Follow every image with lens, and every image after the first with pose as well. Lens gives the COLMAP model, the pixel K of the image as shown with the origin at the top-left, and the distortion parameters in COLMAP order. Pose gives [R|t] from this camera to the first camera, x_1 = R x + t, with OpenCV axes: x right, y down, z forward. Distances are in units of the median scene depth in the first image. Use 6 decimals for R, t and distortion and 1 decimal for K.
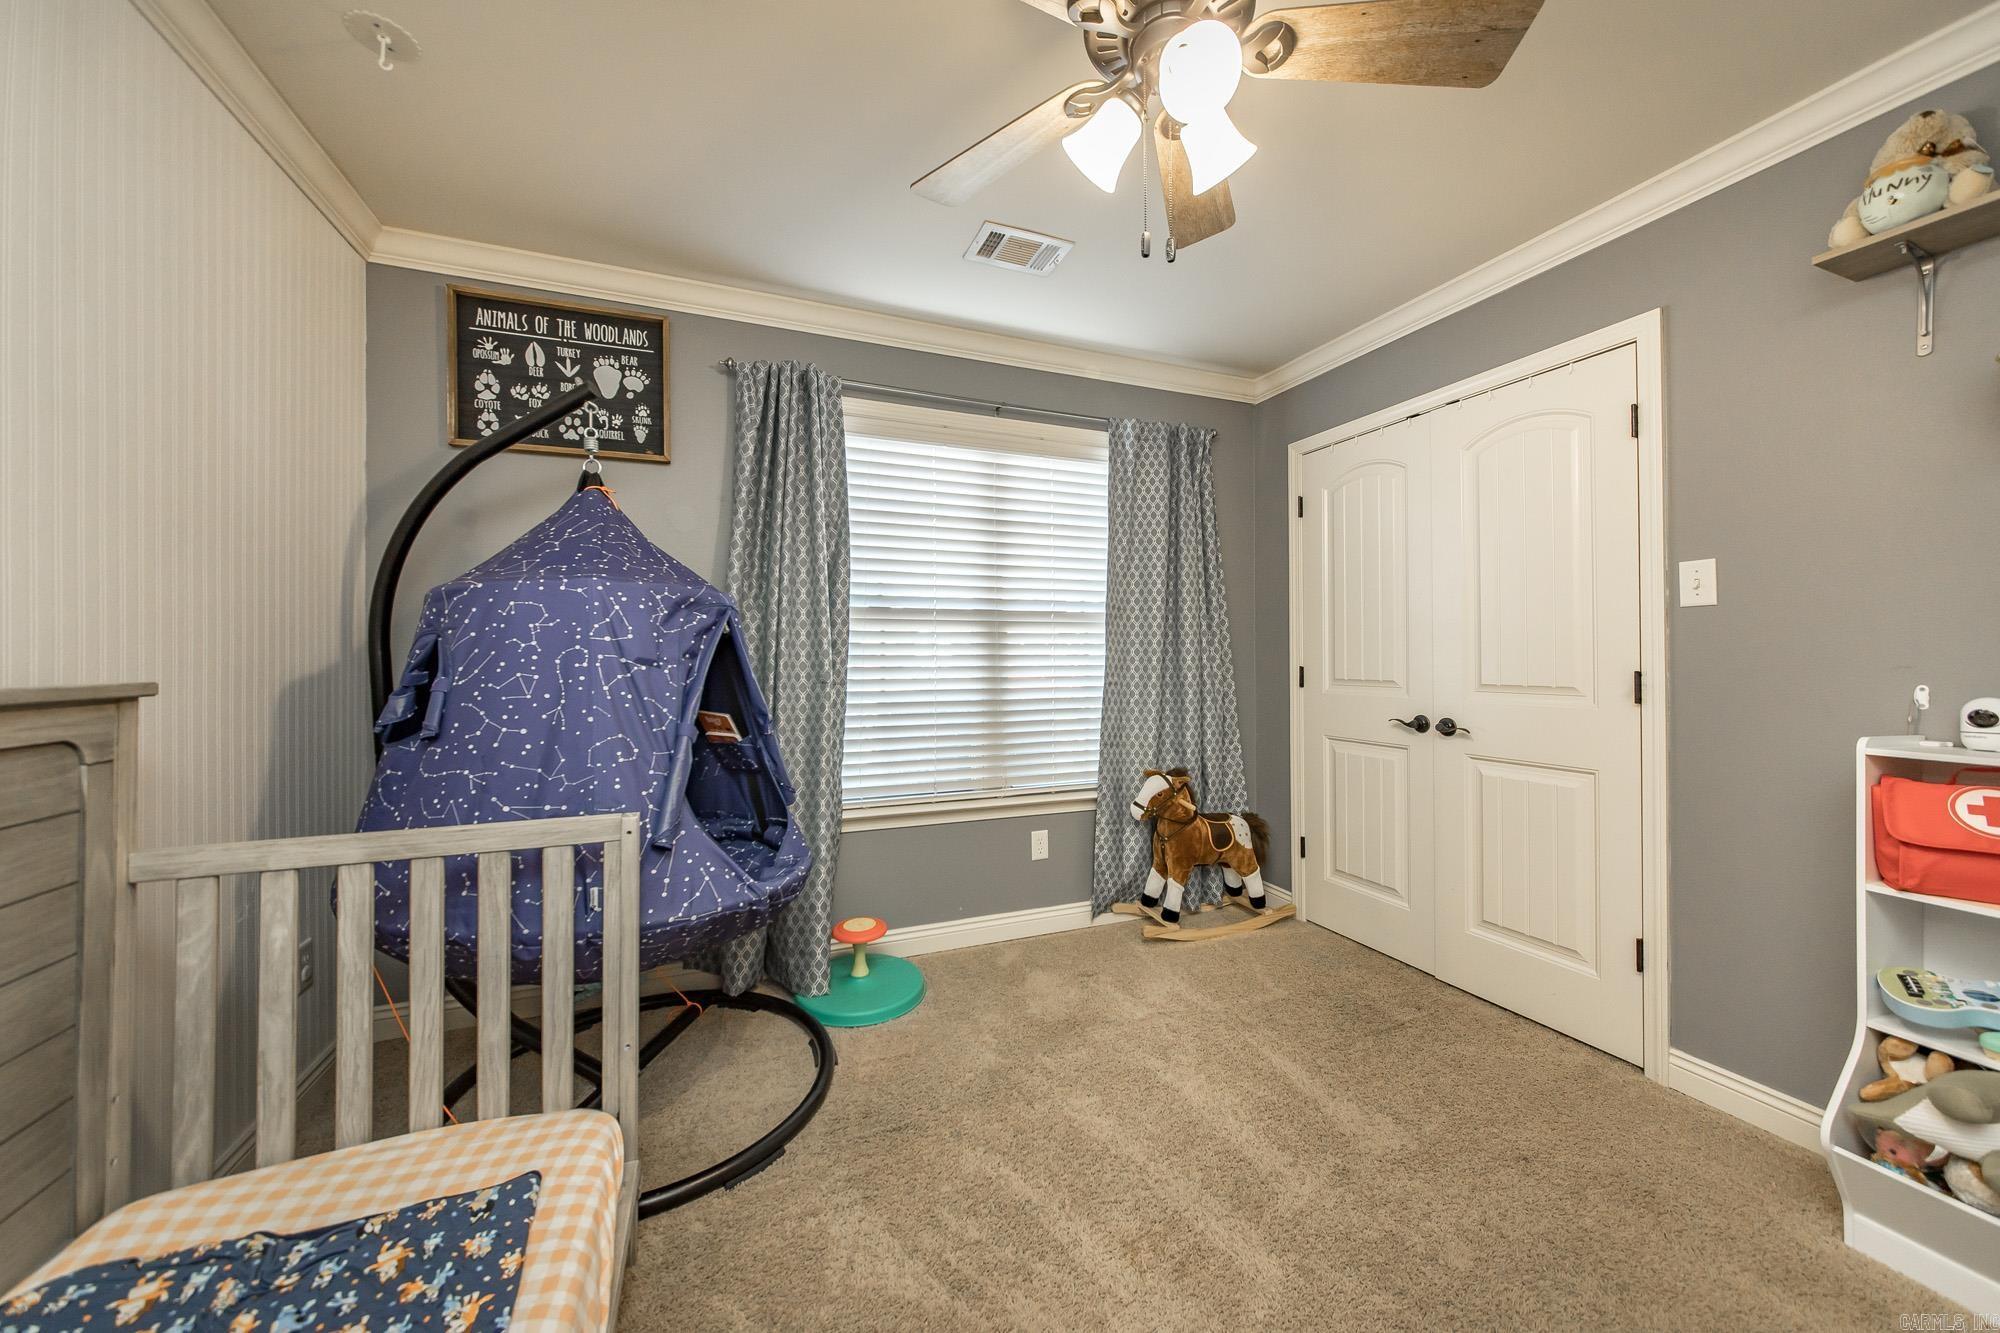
lens RADIAL K [[700.0, 0, 996.5], [0, 700.0, 653.7], [0, 0, 1]] dist [0.003056, 0.000421]
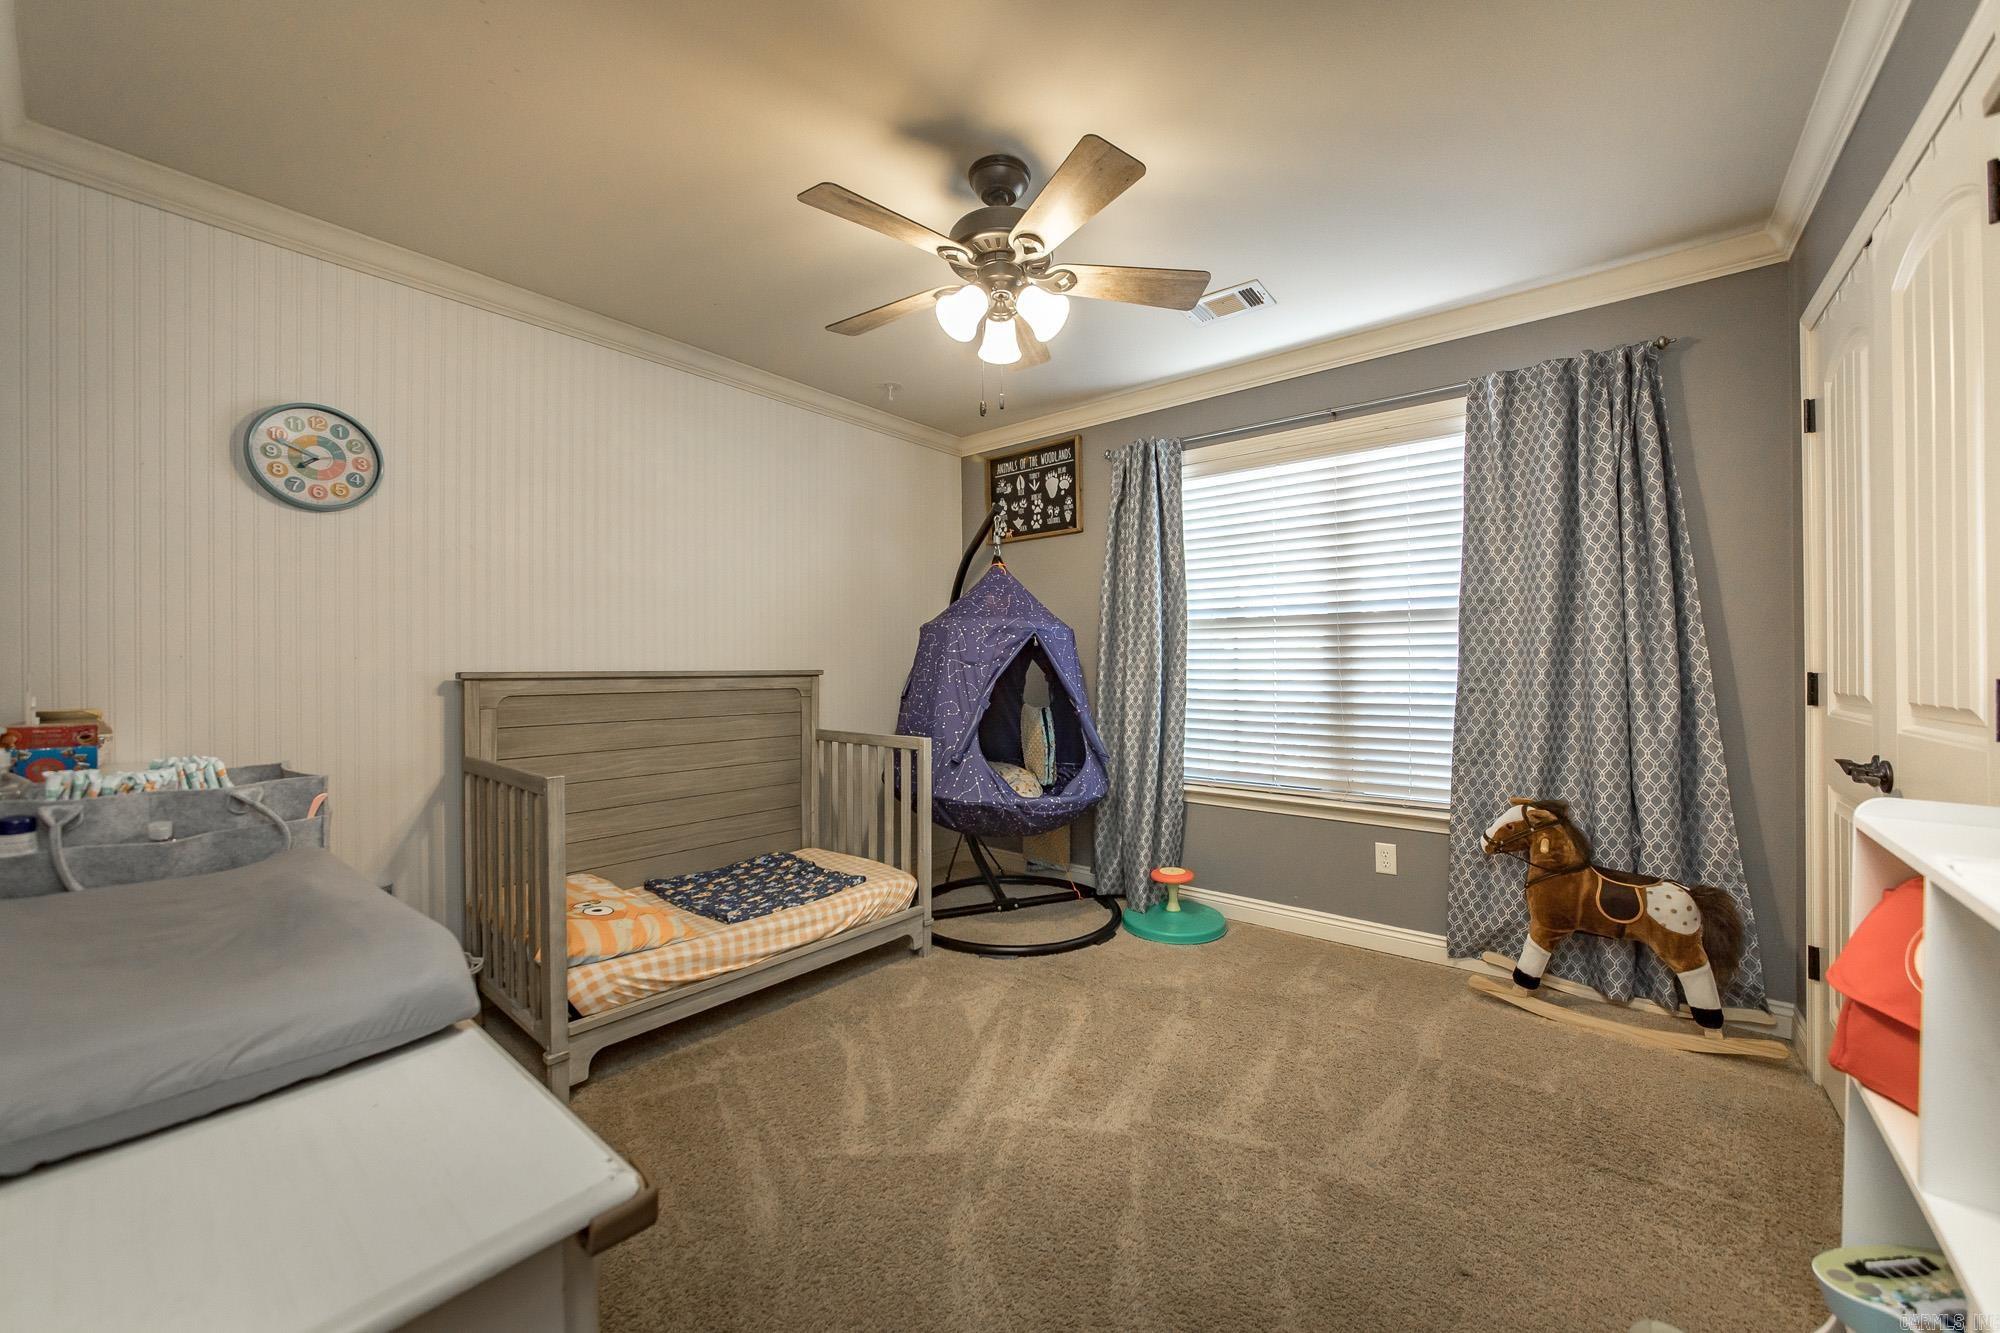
lens RADIAL K [[700.0, 0, 993.7], [0, 700.0, 665.5], [0, 0, 1]] dist [0.003056, 0.000421]
pose [[0.510691, 0.000572, -0.859764, 0.728061], [0.004779, 0.999982, 0.003503, 0.008097], [0.859751, -0.005898, 0.510680, 0.076368]]
